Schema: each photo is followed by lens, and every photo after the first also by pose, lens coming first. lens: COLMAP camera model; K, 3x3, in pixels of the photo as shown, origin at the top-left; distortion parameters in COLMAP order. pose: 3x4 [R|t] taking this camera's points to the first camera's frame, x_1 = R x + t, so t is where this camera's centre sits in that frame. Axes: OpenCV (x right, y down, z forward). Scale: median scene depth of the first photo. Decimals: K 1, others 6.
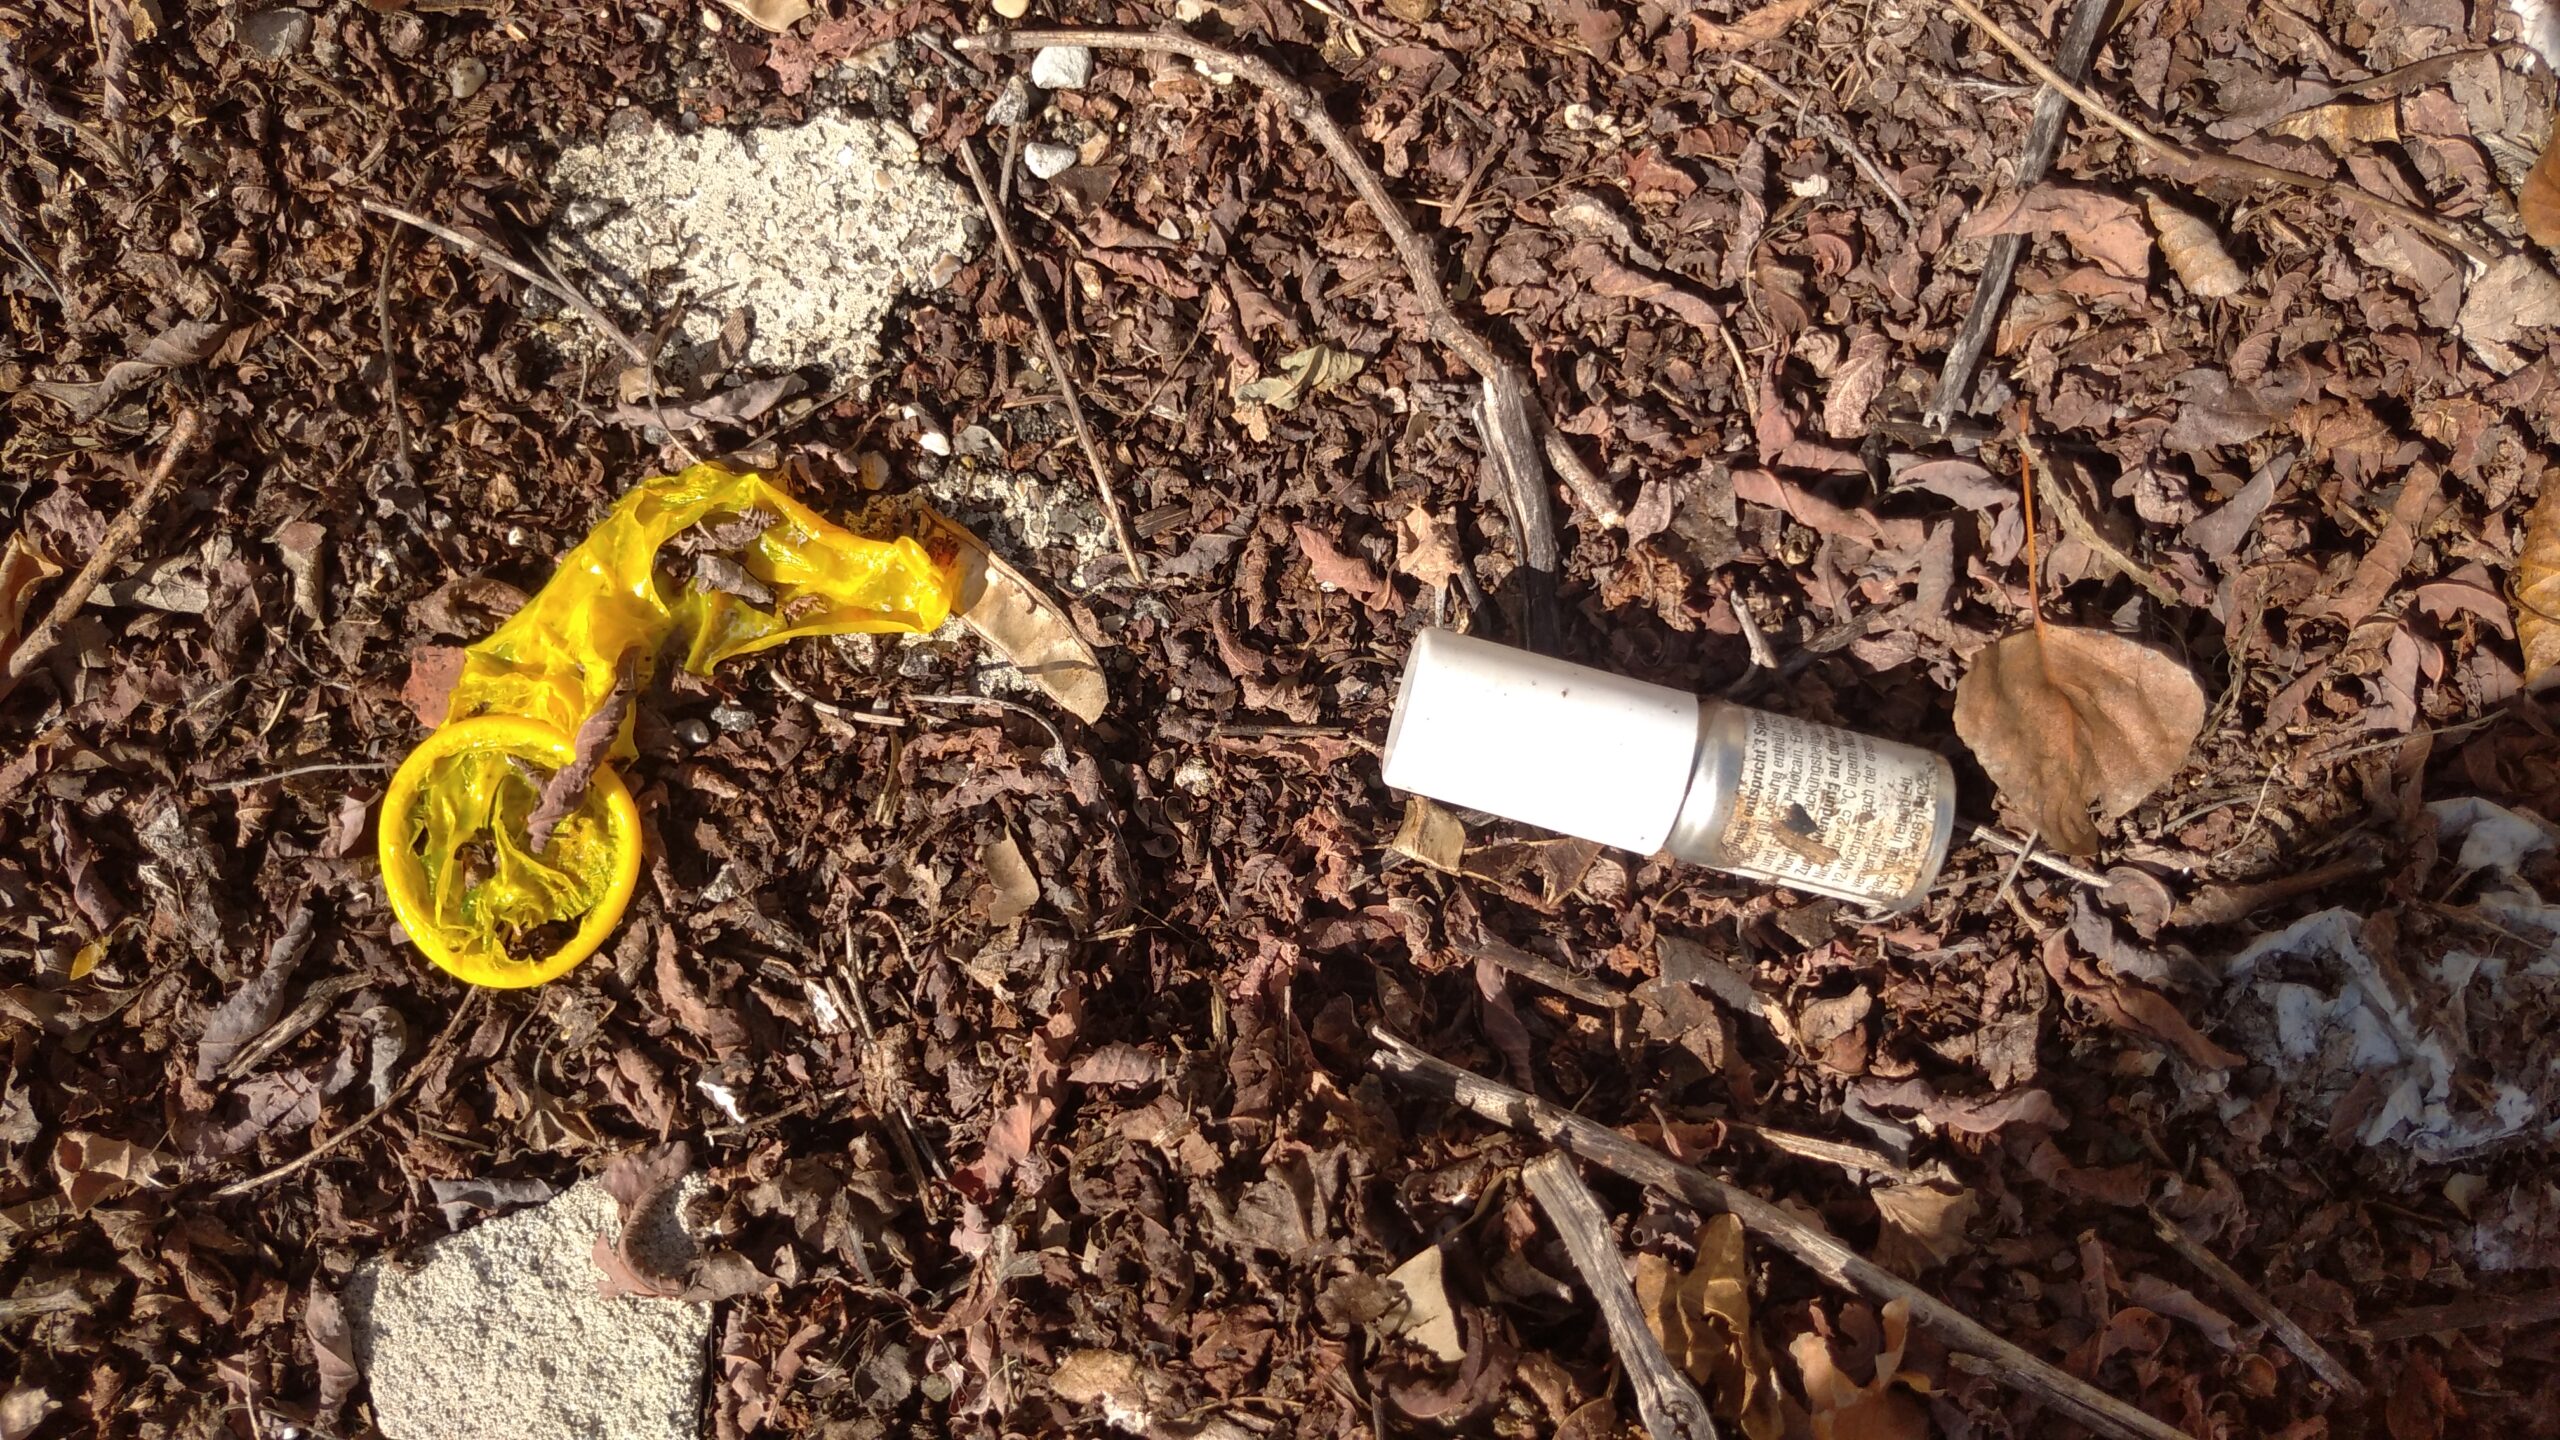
lens RADIAL K [[2112.6, 0, 1277.6], [0, 2112.6, 701.2], [0, 0, 1]] dist [0.086328, -0.157694]
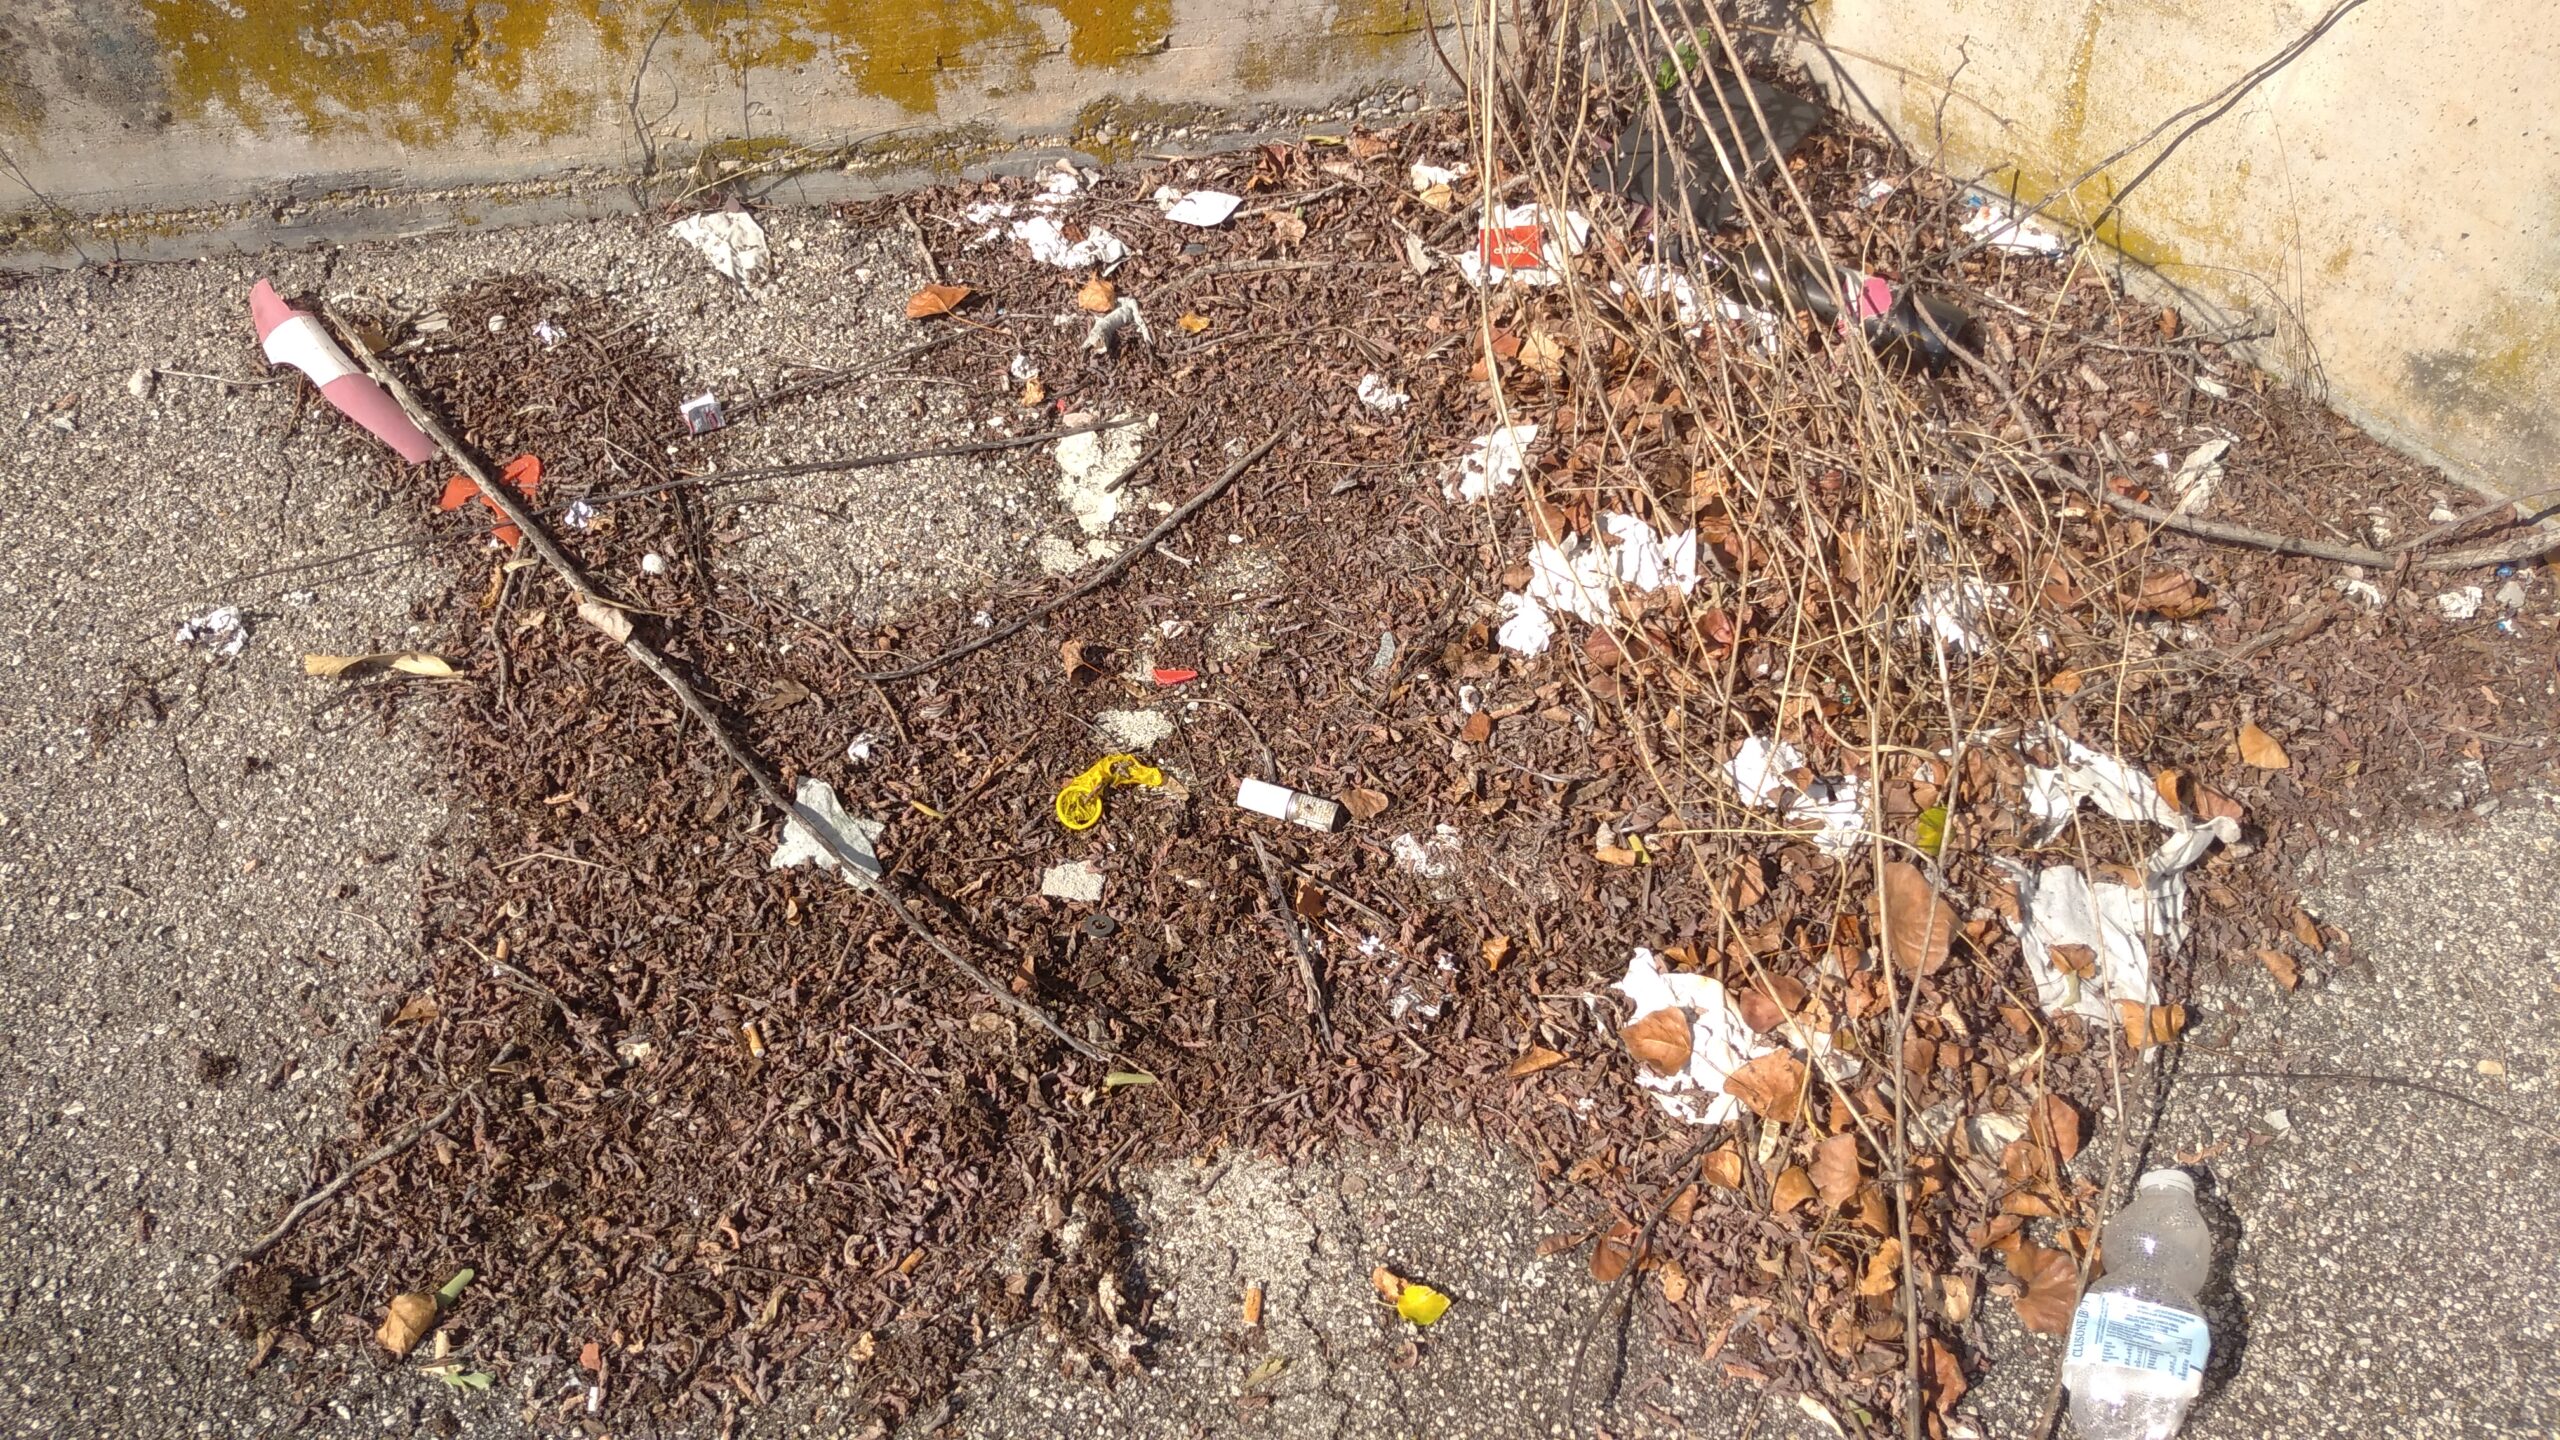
lens RADIAL K [[2112.6, 0, 1277.6], [0, 2112.6, 701.2], [0, 0, 1]] dist [0.086328, -0.157694]
pose [[0.995641, 0.050767, -0.078243, 0.549776], [-0.085076, 0.838141, -0.538778, 2.665231], [0.038227, 0.543086, 0.838806, -3.609714]]
